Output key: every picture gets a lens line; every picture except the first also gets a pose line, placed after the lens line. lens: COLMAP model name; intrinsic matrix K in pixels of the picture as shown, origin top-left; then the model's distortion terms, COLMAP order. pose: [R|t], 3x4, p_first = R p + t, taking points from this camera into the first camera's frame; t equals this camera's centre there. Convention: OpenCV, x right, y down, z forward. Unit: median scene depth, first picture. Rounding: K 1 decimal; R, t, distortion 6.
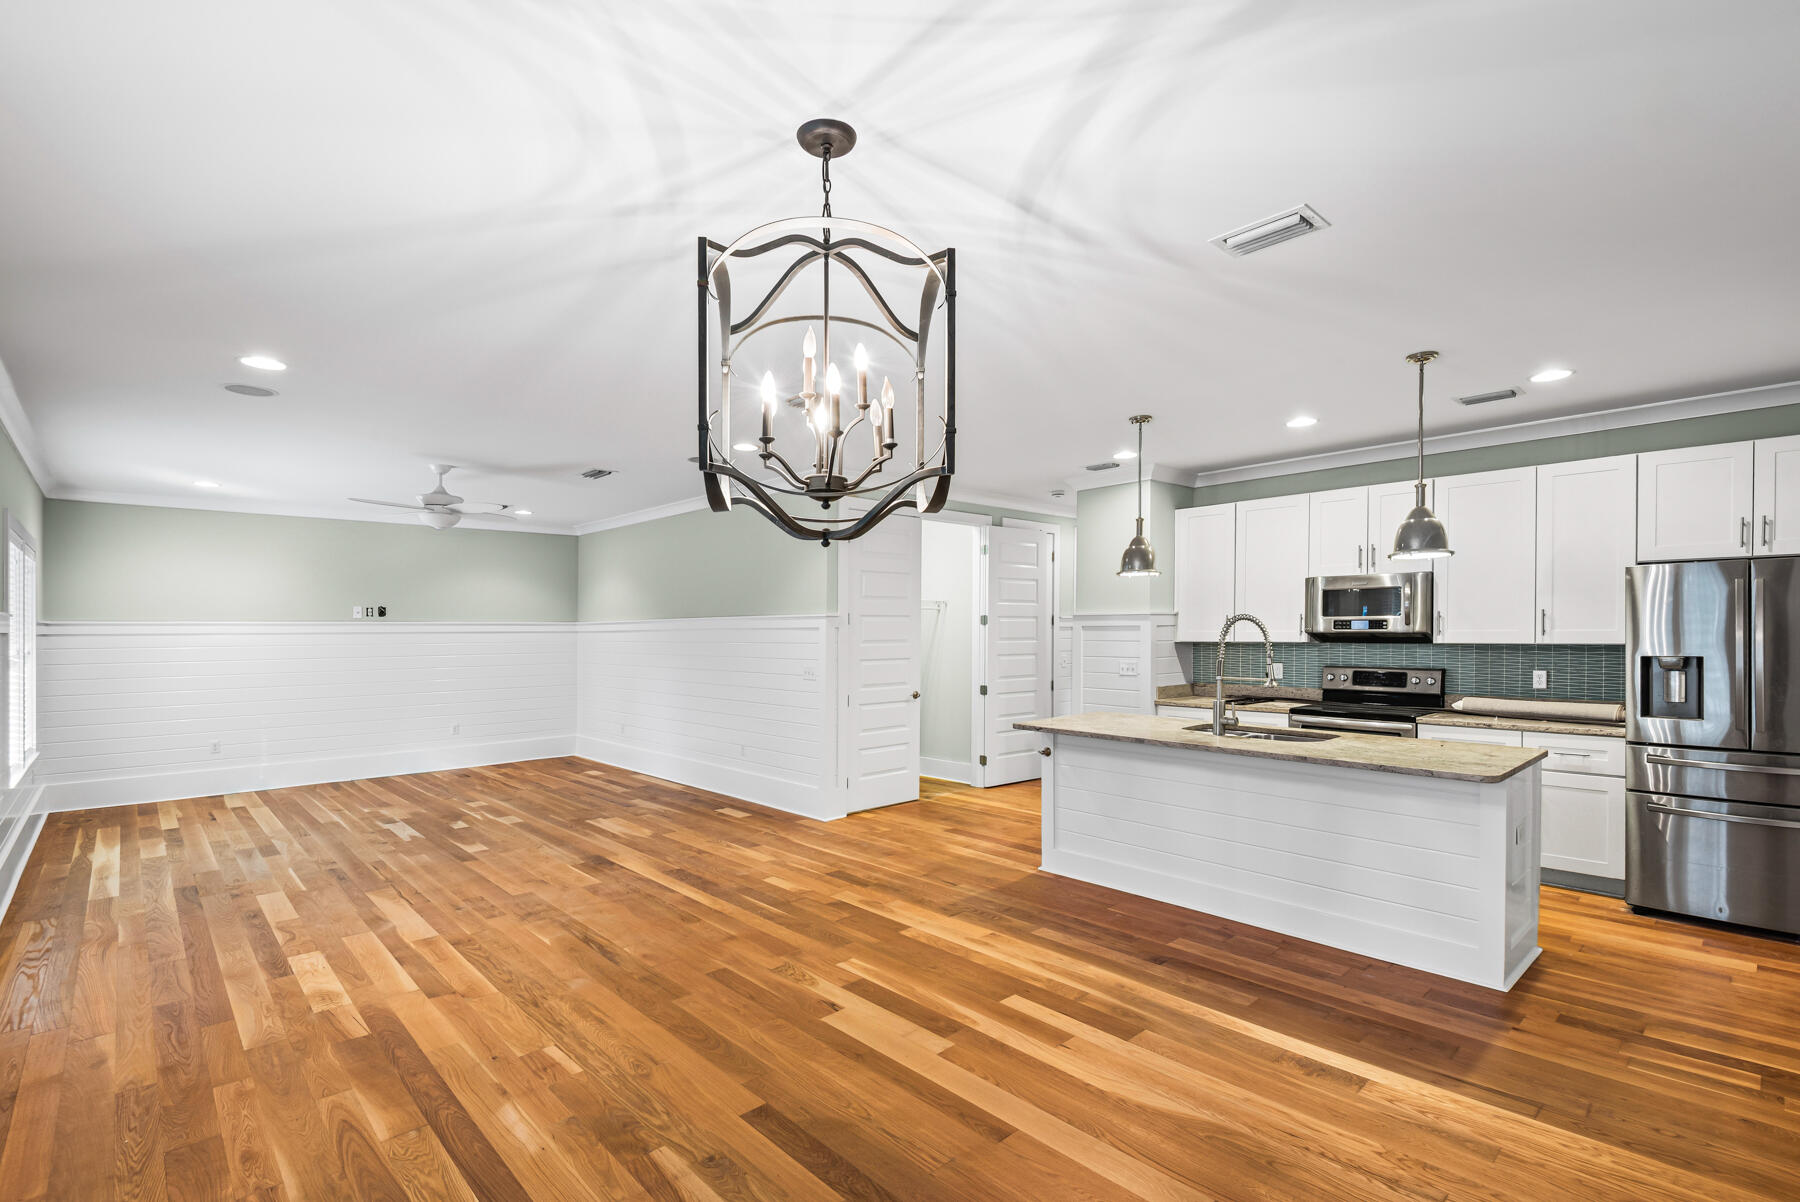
lens RADIAL K [[832.3, 0, 902.8], [0, 832.3, 609.6], [0, 0, 1]] dist [0.048438, -0.036600]
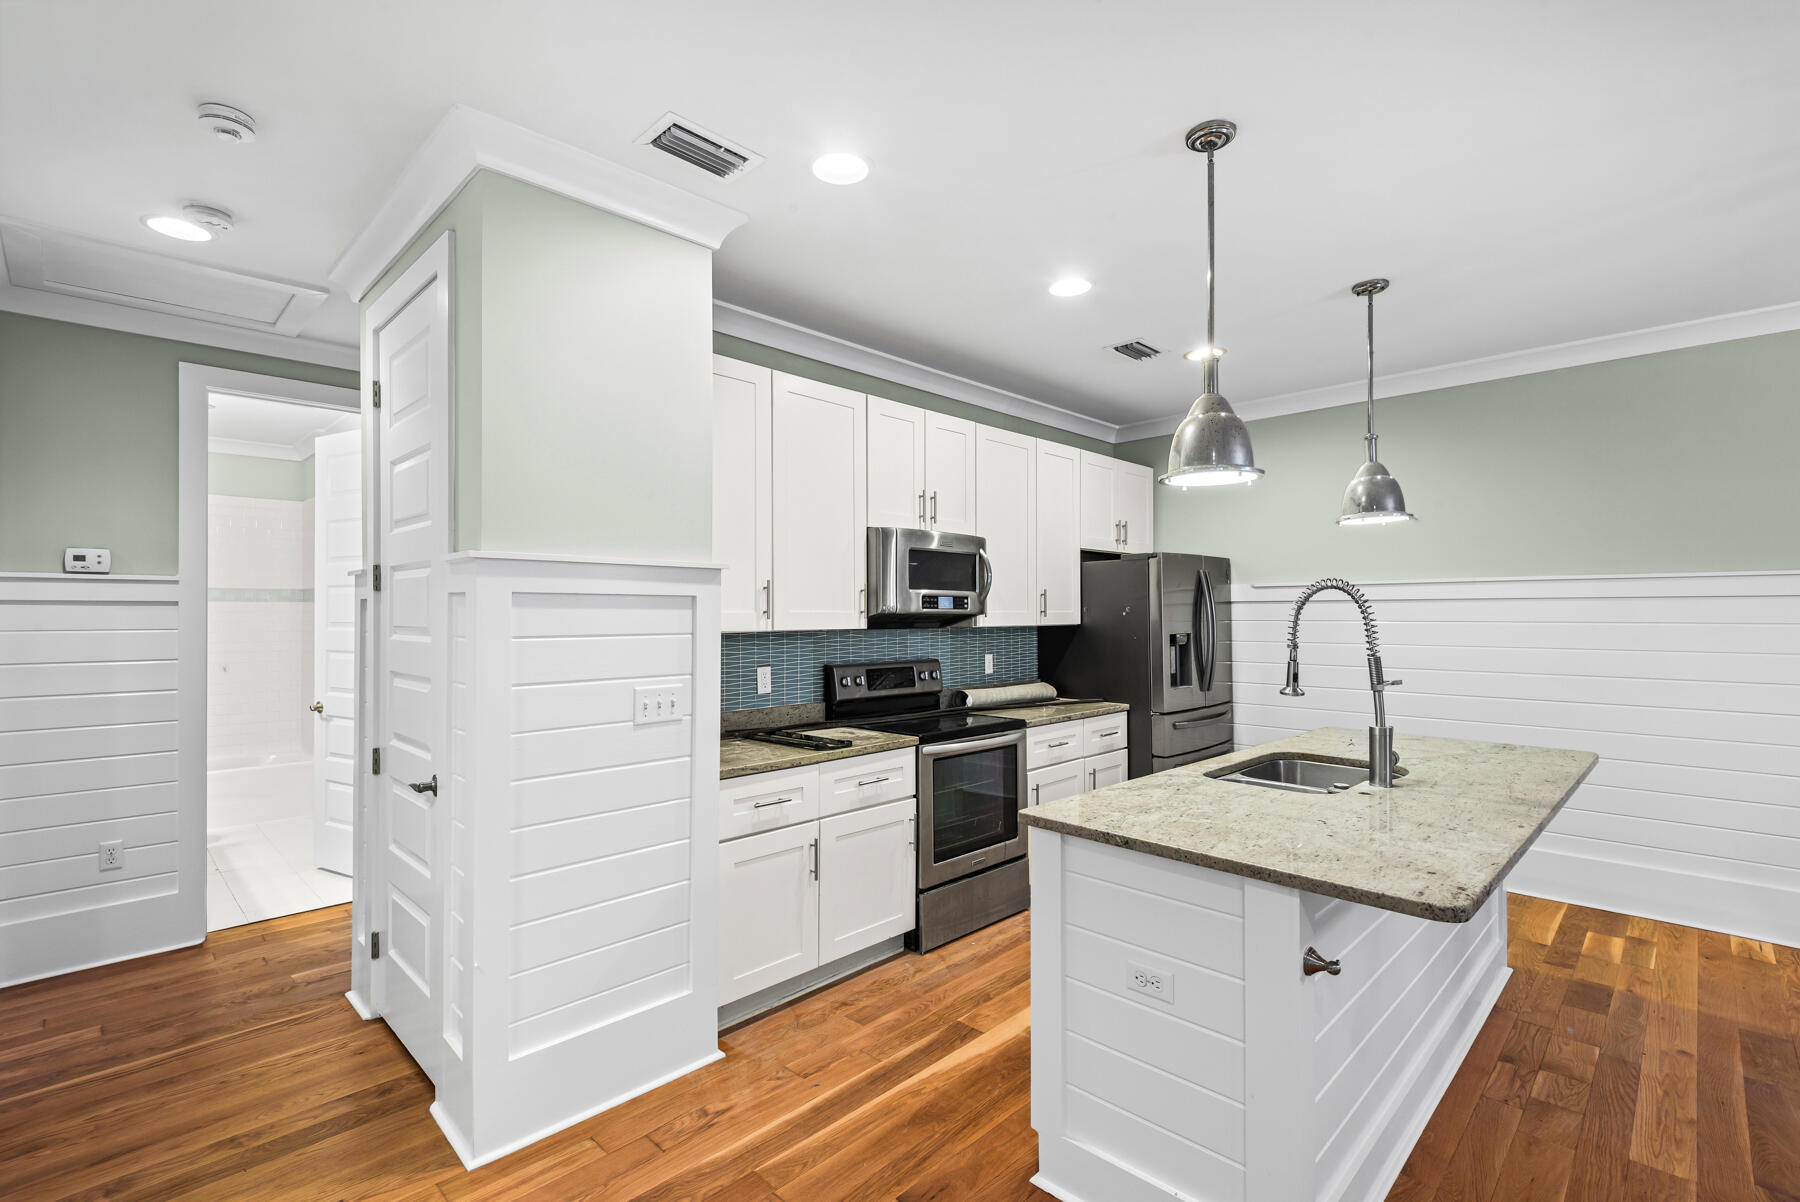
lens RADIAL K [[812.1, 0, 903.2], [0, 812.1, 613.8], [0, 0, 1]] dist [0.005496, -0.000455]
pose [[-0.040179, 0.007245, 0.999166, -0.148600], [-0.021778, 0.999730, -0.008125, 0.037642], [-0.998955, -0.022086, -0.040010, 1.182731]]
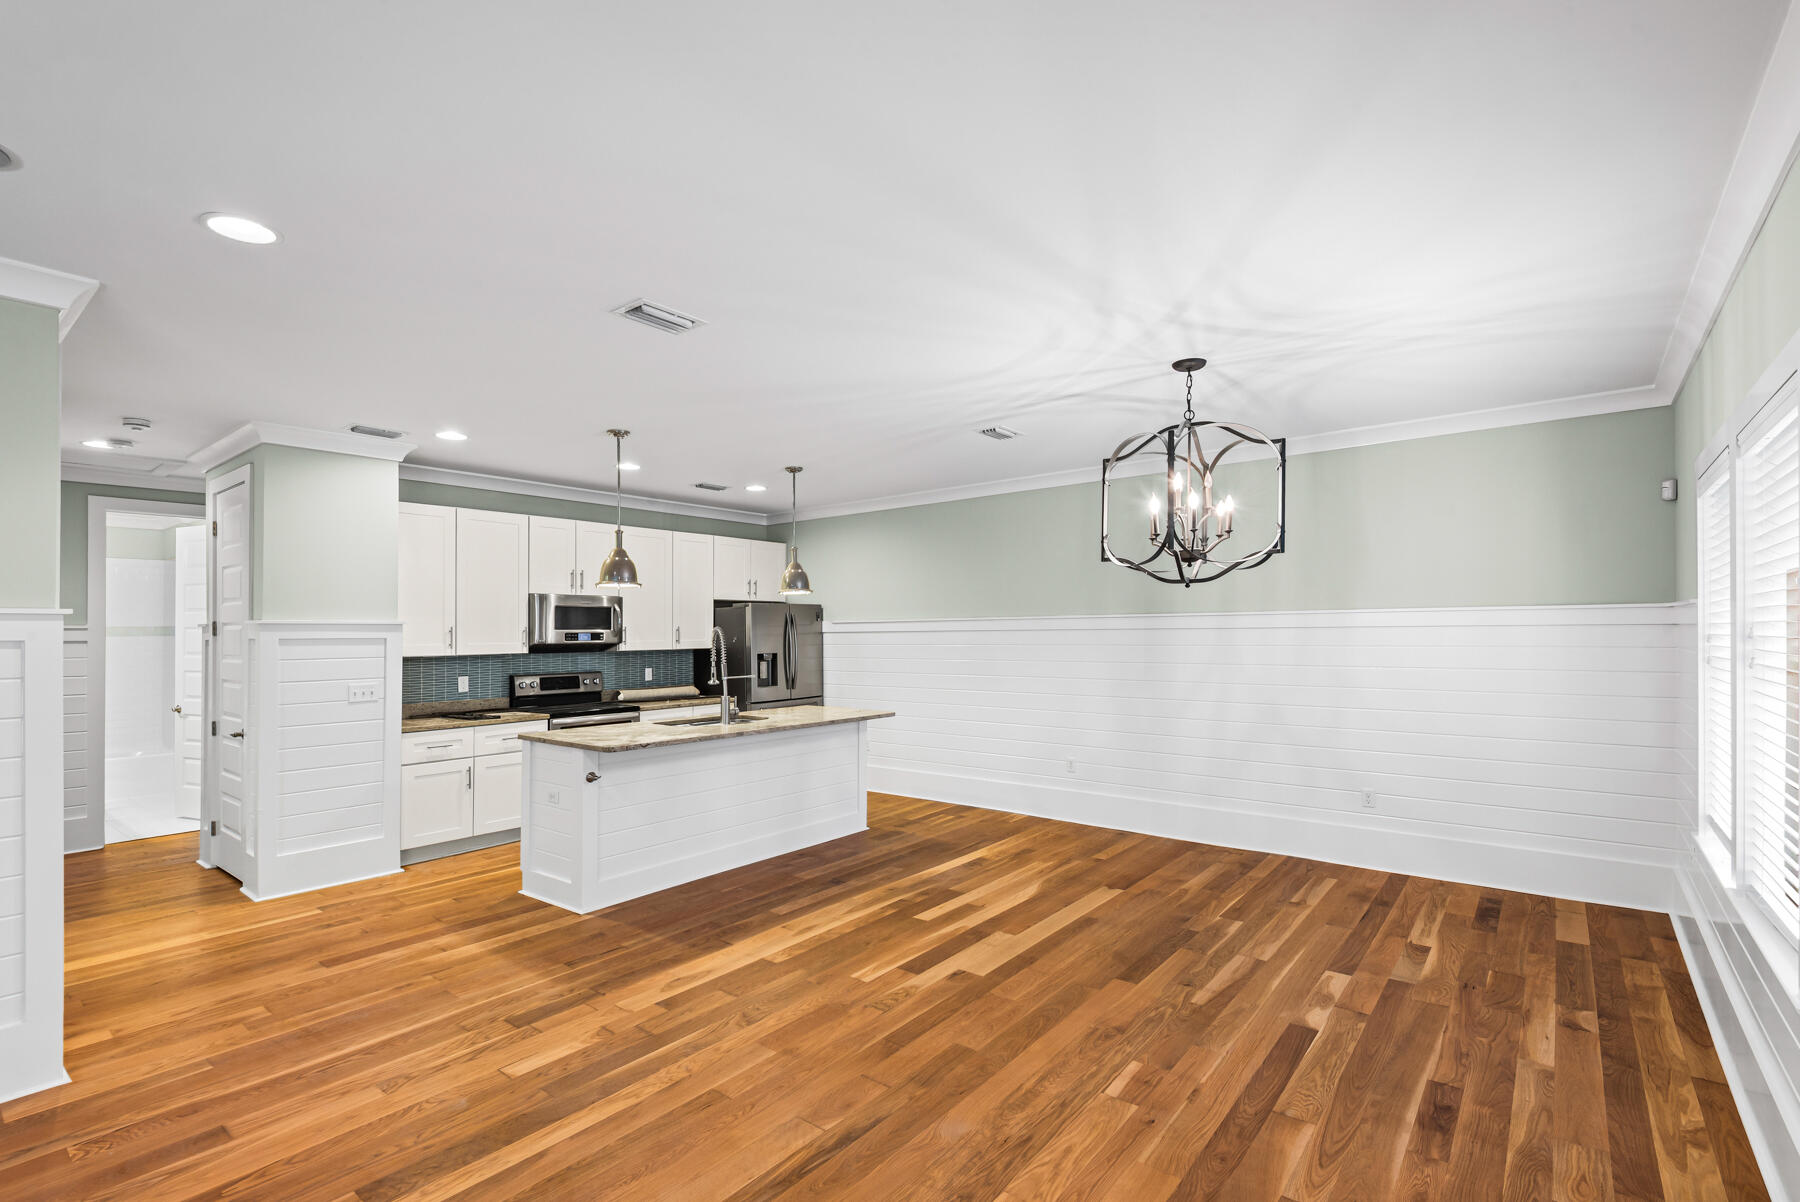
lens RADIAL K [[813.3, 0, 910.6], [0, 813.3, 623.1], [0, 0, 1]] dist [0.026101, -0.020261]
pose [[-0.150826, 0.020572, 0.988346, -0.748443], [-0.012606, 0.999662, -0.022731, 0.020888], [-0.988480, -0.015888, -0.150515, 0.798383]]
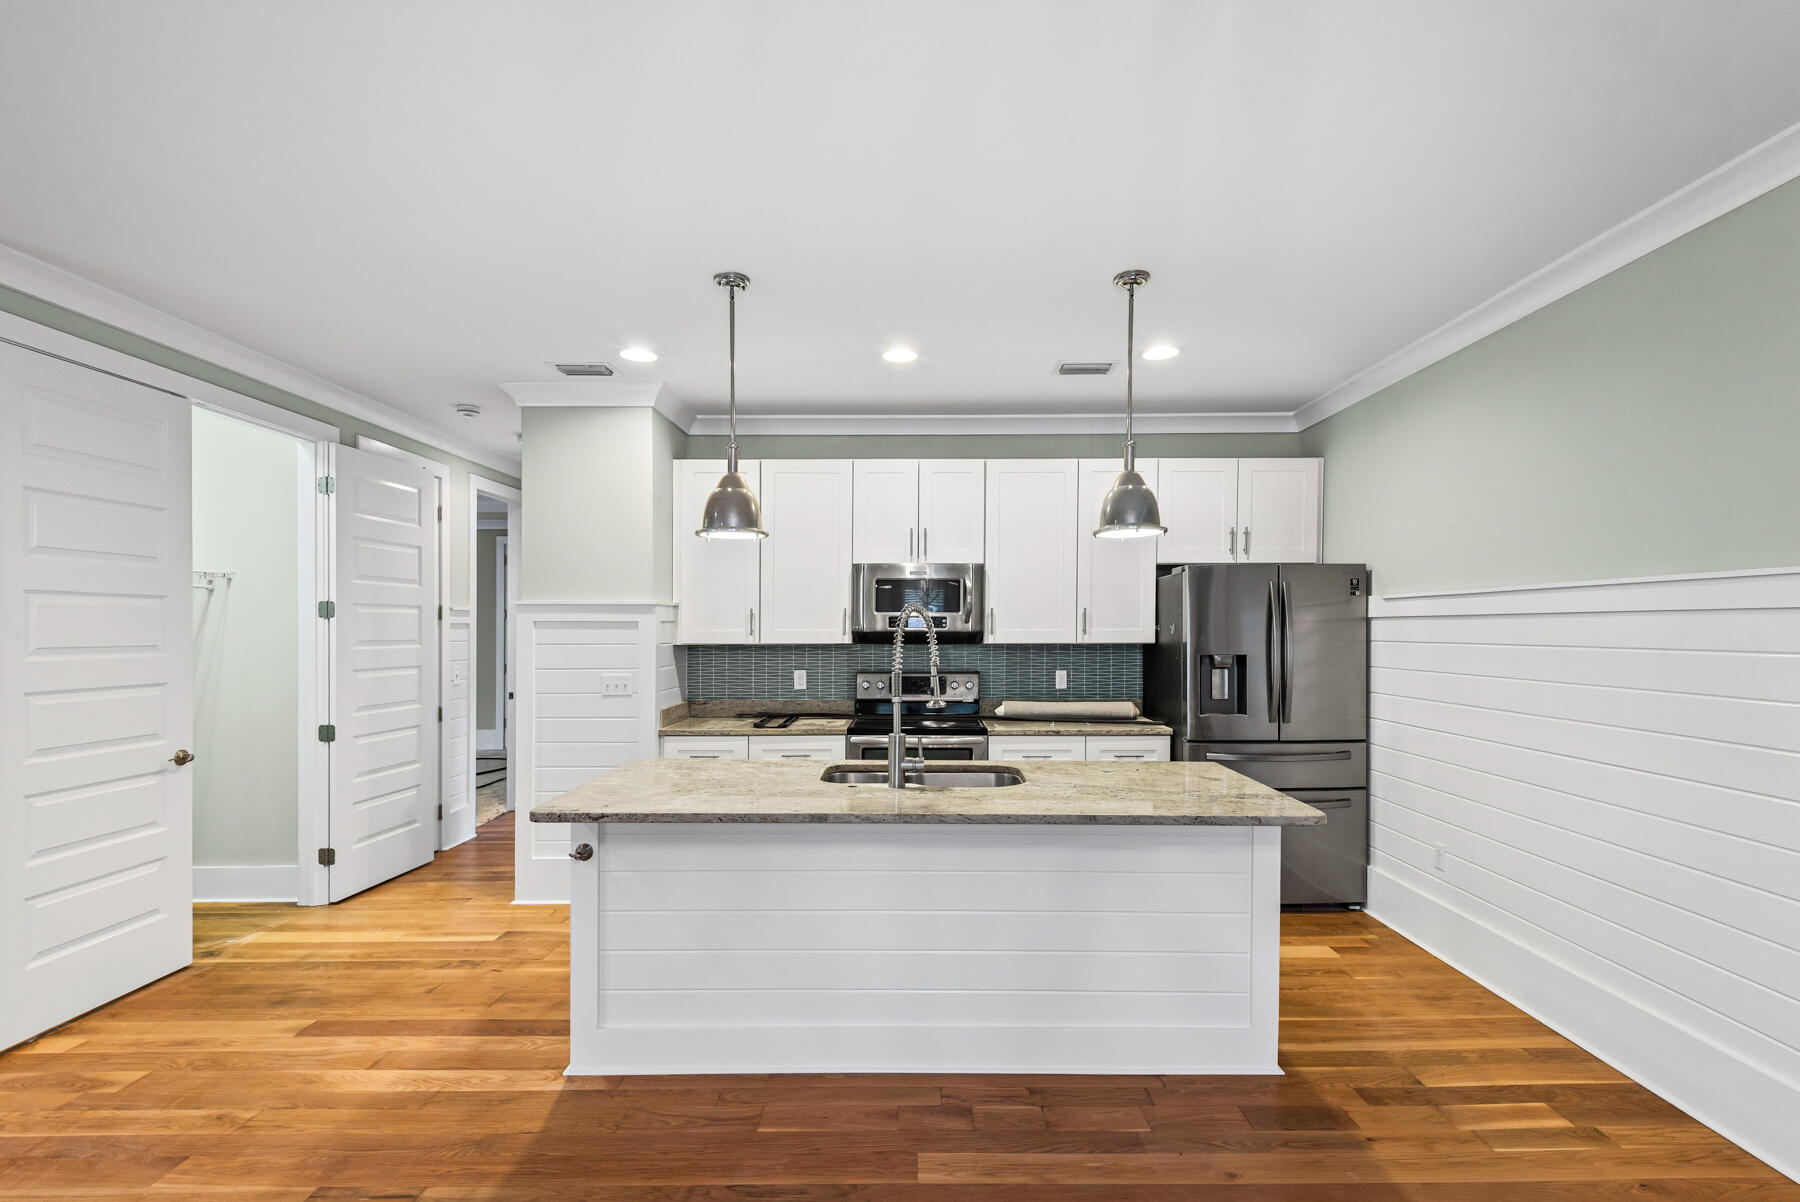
lens RADIAL K [[842.5, 0, 915.1], [0, 842.5, 633.5], [0, 0, 1]] dist [0.002220, -0.001368]
pose [[0.679978, 0.000359, 0.733232, -0.079858], [-0.020649, 0.999613, 0.018660, 0.015222], [-0.732942, -0.027828, 0.679722, 0.483534]]
